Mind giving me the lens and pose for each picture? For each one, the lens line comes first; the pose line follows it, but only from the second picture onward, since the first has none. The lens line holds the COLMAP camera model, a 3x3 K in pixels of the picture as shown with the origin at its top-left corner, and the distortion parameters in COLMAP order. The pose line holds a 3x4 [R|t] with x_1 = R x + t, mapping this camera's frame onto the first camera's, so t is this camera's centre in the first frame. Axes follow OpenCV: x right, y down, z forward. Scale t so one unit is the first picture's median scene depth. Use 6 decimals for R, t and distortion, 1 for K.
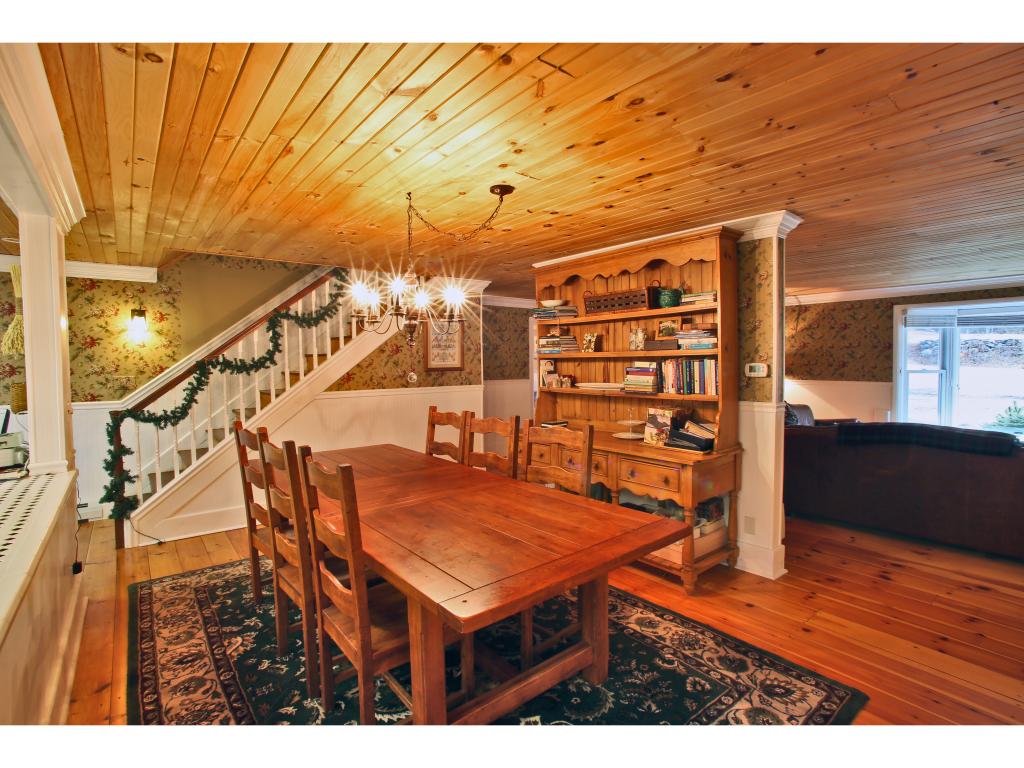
lens RADIAL K [[497.3, 0, 511.7], [0, 497.3, 377.3], [0, 0, 1]] dist [-0.081521, 0.036099]
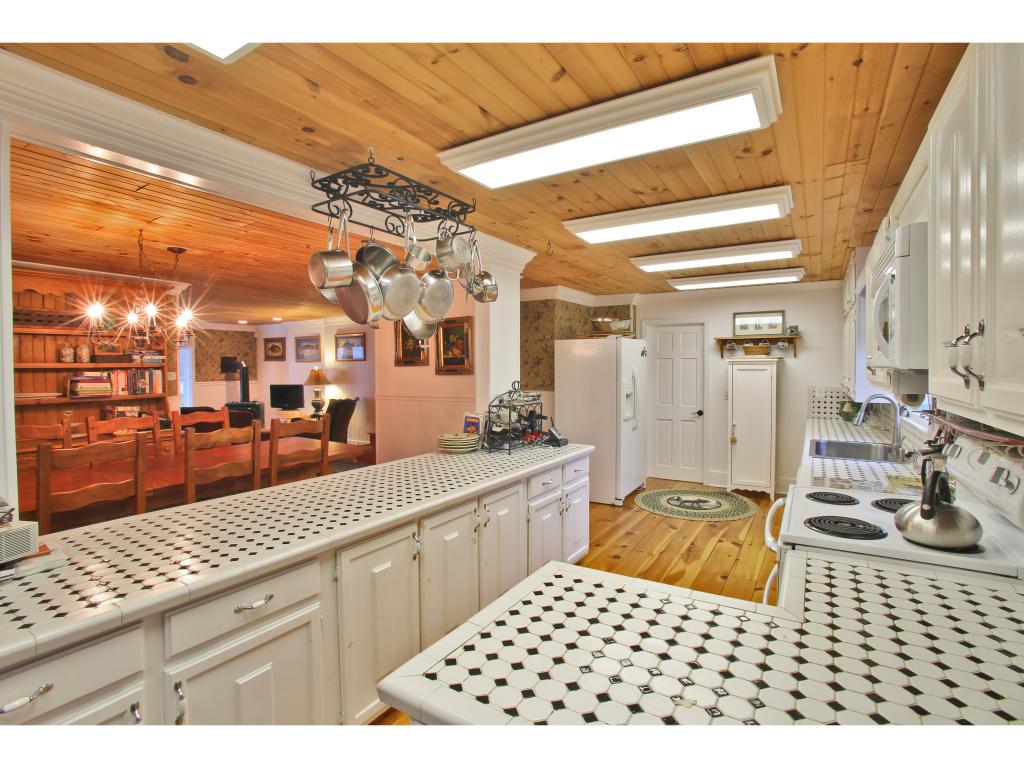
lens RADIAL K [[497.3, 0, 511.7], [0, 497.3, 377.3], [0, 0, 1]] dist [-0.081521, 0.036099]
pose [[-0.328558, -0.012891, 0.944396, -1.280652], [0.037989, 0.998917, 0.026852, -0.010966], [-0.943720, 0.044699, -0.327712, 0.434162]]
